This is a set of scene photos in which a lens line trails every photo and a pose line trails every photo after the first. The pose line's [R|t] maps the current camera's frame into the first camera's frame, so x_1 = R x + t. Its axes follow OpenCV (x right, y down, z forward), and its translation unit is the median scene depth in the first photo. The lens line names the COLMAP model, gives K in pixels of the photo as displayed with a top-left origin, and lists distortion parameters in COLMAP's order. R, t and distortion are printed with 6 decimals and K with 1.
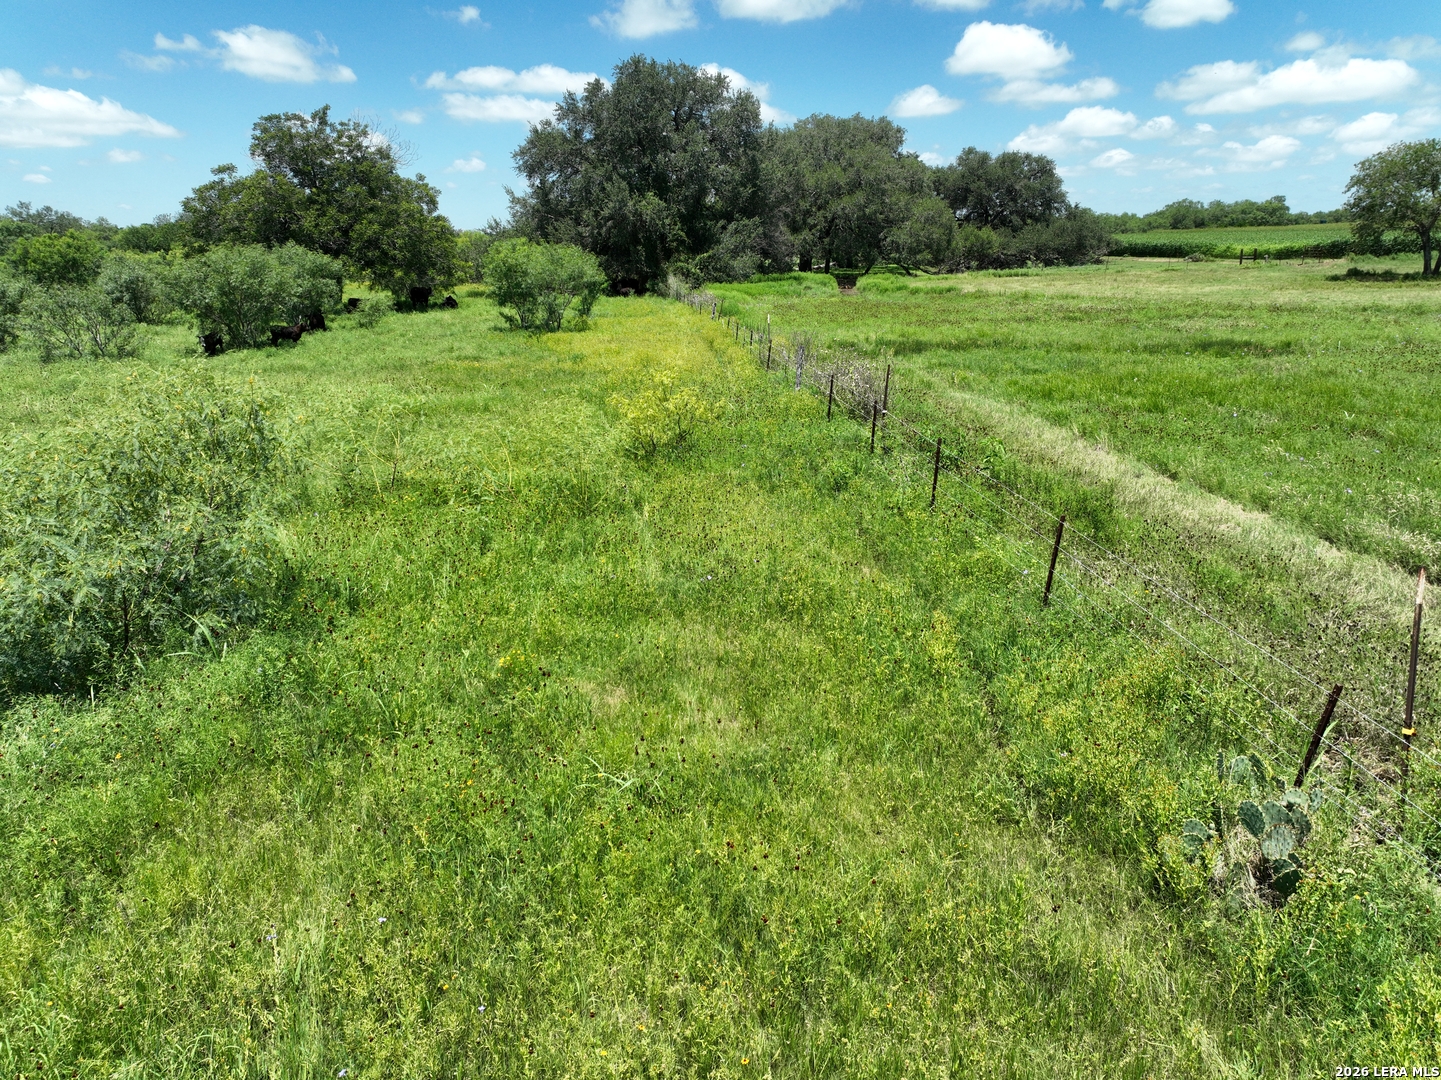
lens RADIAL K [[1013.2, 0, 718.8], [0, 1013.2, 535.6], [0, 0, 1]] dist [-0.004694, 0.019695]
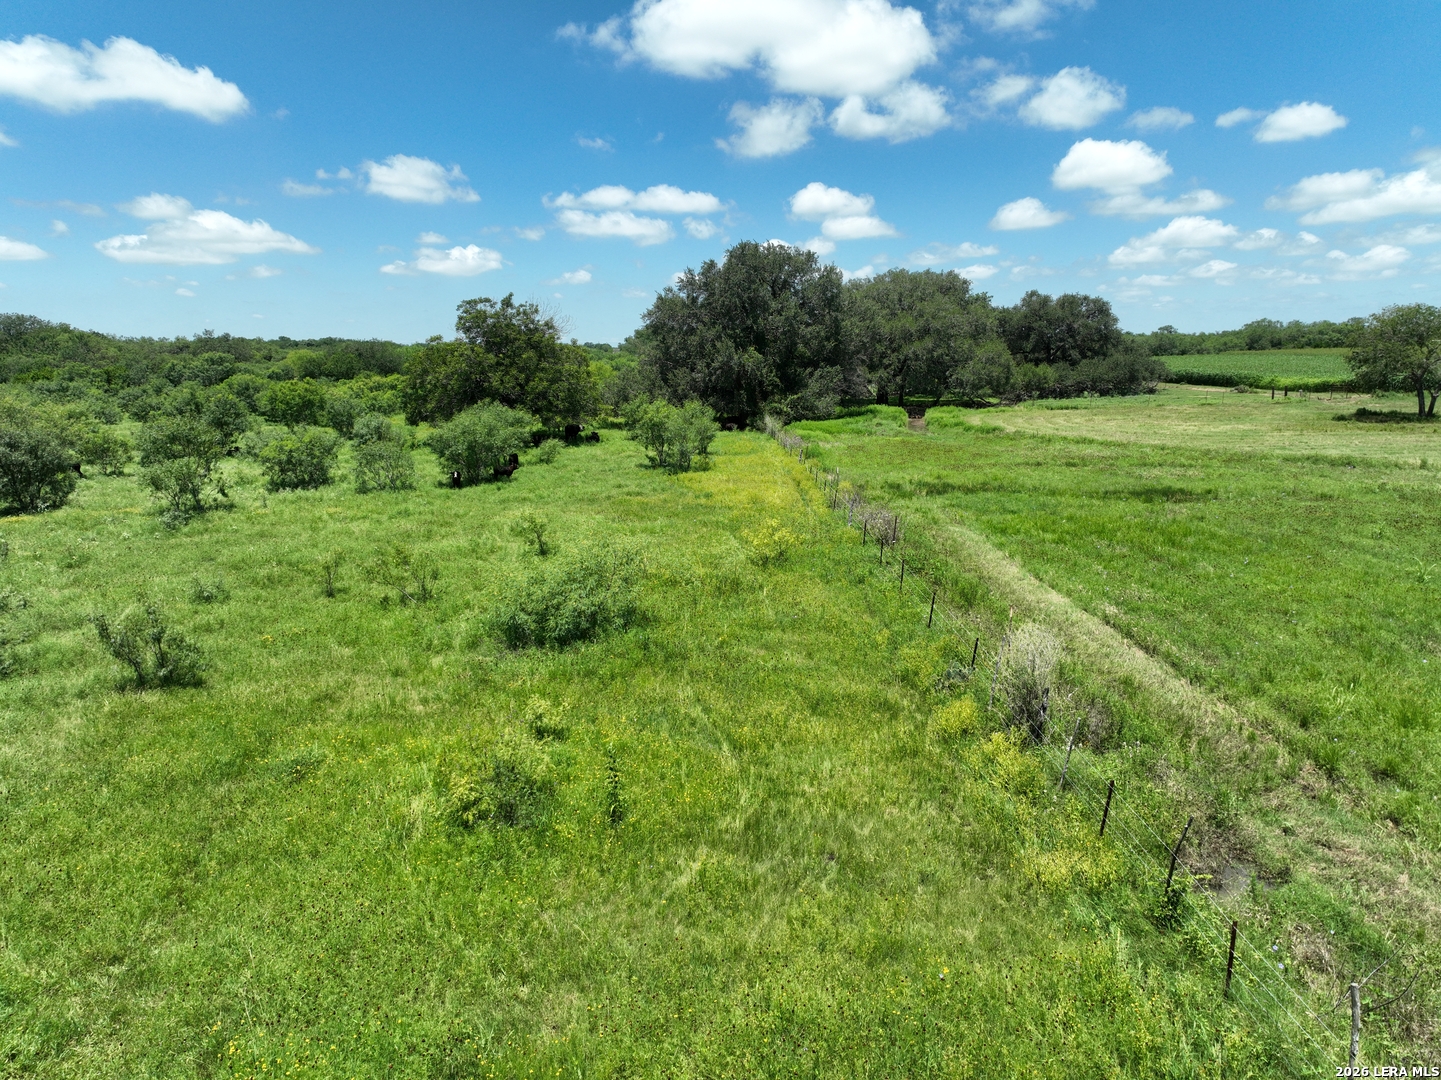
lens RADIAL K [[1013.2, 0, 718.8], [0, 1013.2, 535.6], [0, 0, 1]] dist [-0.004694, 0.019695]
pose [[0.996237, 0.017067, -0.084974, 0.001520], [-0.025504, 0.994739, -0.099217, 0.013600], [0.082833, 0.101010, 0.991431, -0.205221]]
